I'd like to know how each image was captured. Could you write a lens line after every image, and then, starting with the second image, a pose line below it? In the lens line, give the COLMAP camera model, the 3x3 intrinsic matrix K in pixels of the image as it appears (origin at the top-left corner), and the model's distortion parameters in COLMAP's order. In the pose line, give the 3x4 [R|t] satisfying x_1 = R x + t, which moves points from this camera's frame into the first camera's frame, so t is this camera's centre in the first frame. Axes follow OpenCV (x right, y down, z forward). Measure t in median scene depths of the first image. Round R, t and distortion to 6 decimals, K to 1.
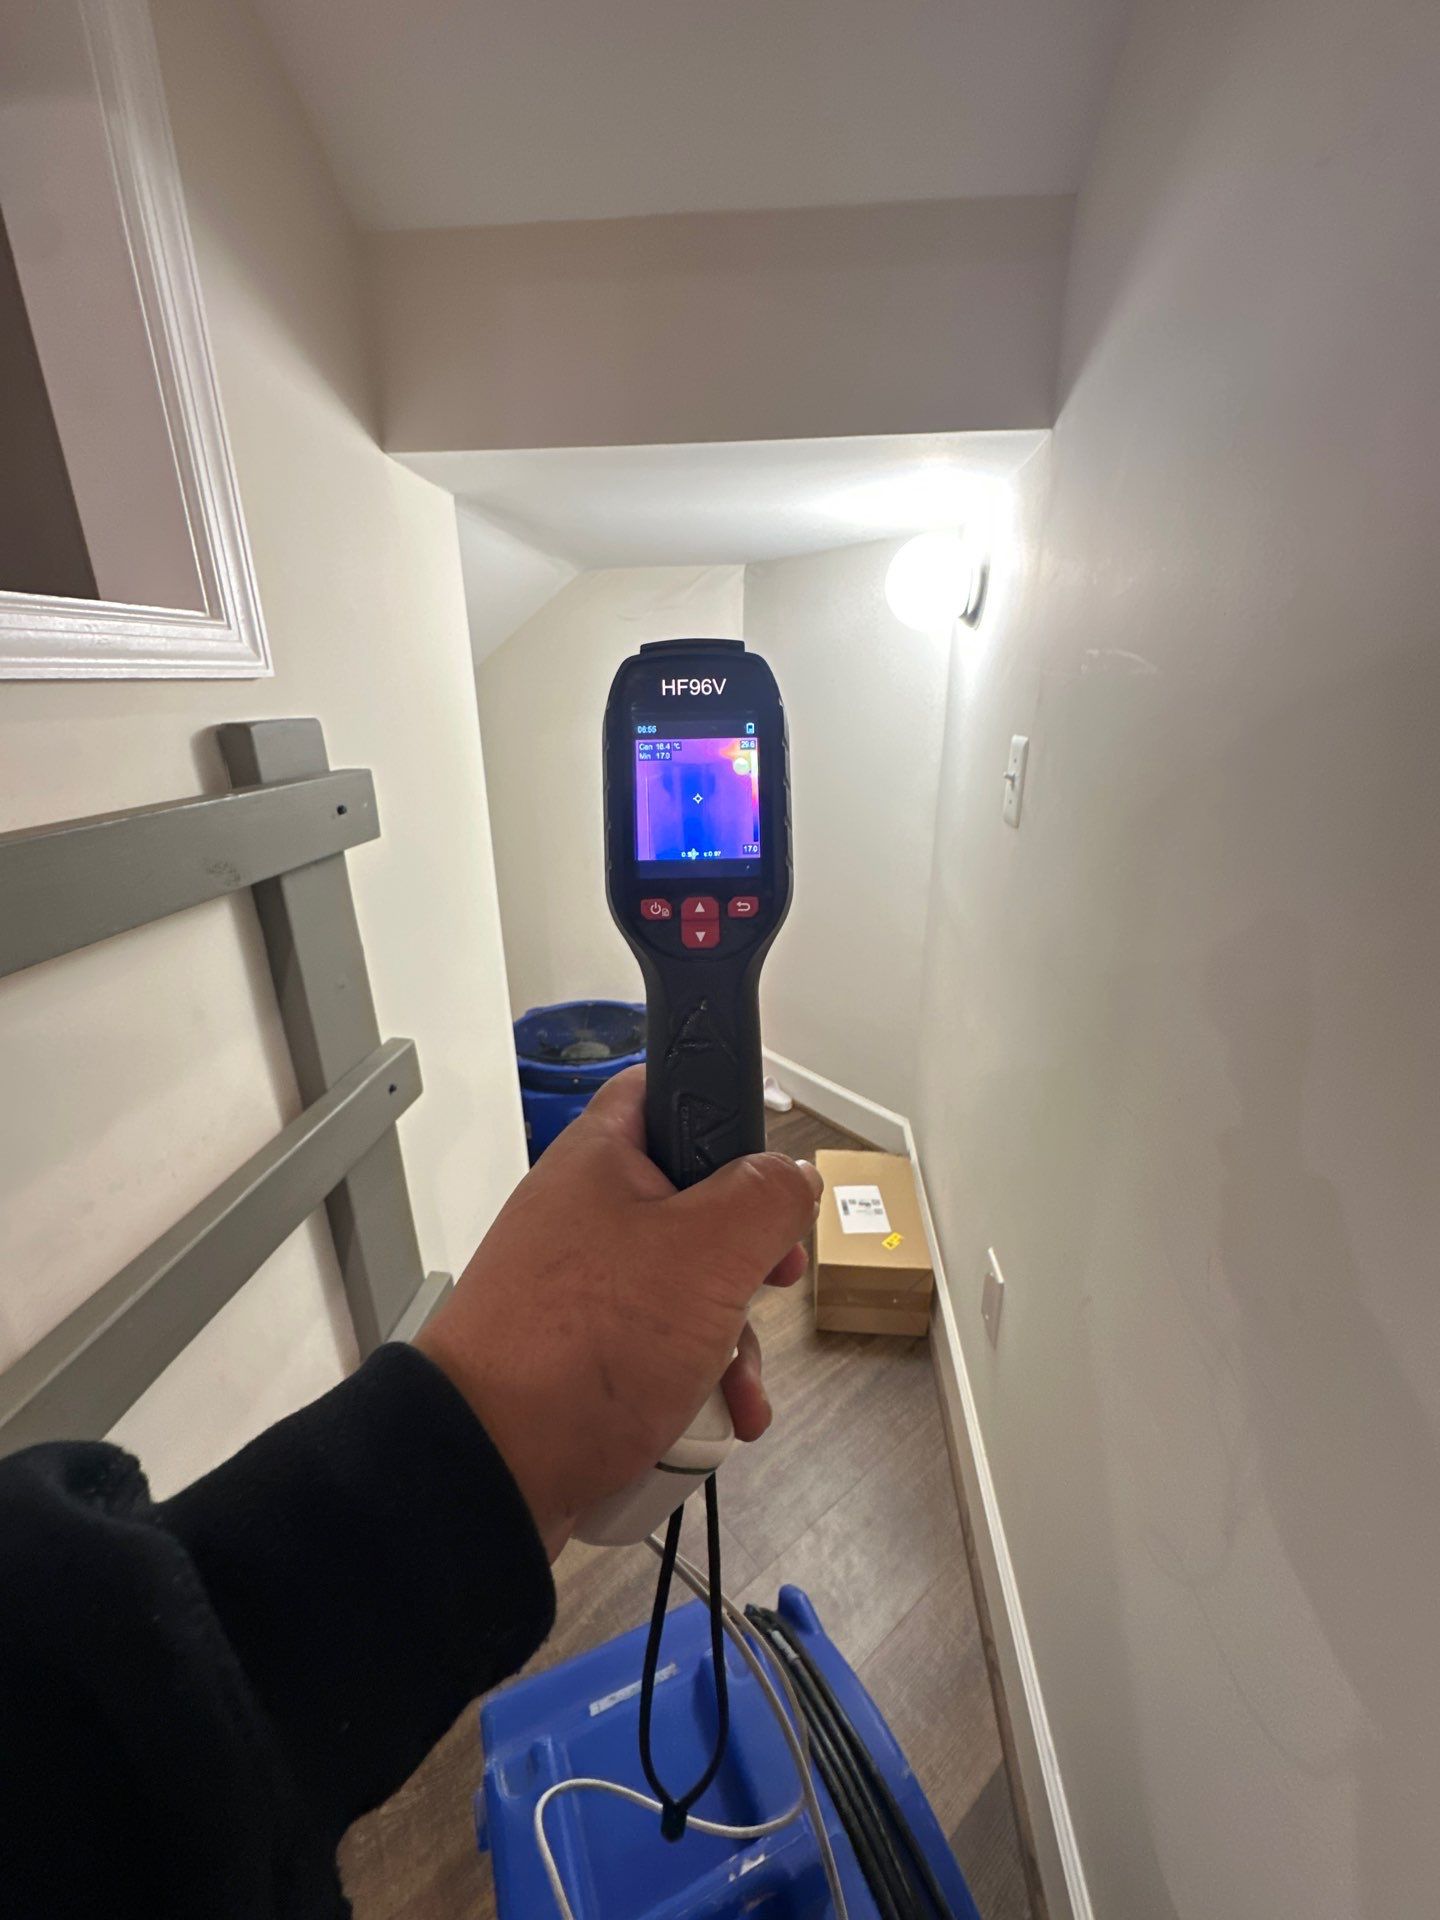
lens RADIAL K [[775.3, 0, 718.6], [0, 775.3, 967.8], [0, 0, 1]] dist [-0.003430, 0.000061]
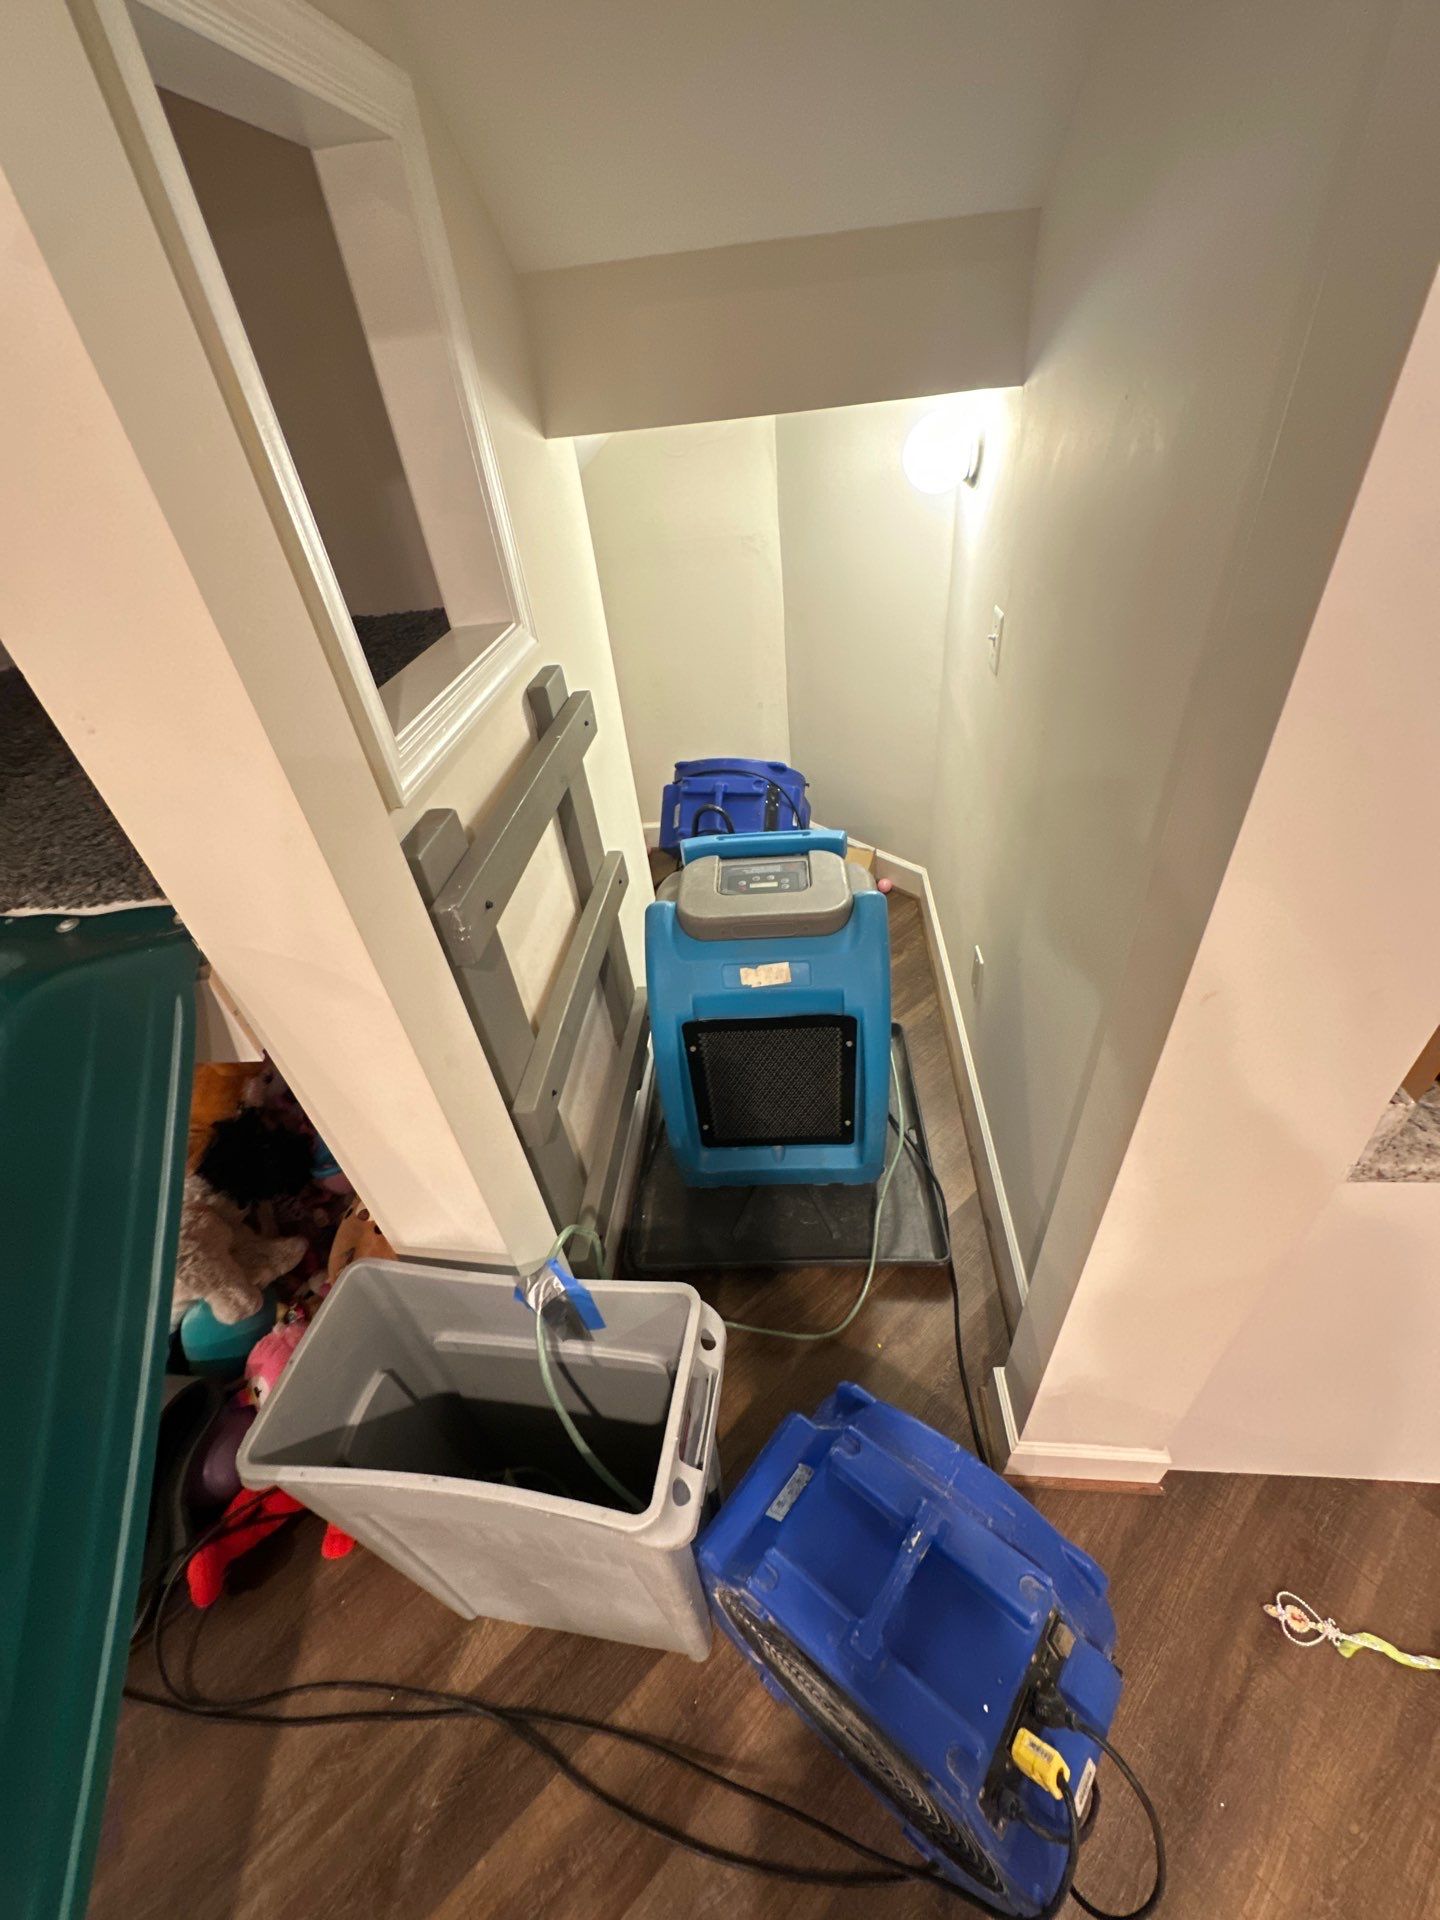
lens RADIAL K [[775.3, 0, 718.6], [0, 775.3, 967.8], [0, 0, 1]] dist [-0.003430, 0.000061]
pose [[0.995724, -0.085438, -0.035134, -0.147913], [0.092201, 0.942776, 0.320427, -0.175824], [0.005747, -0.322296, 0.946622, -0.611236]]
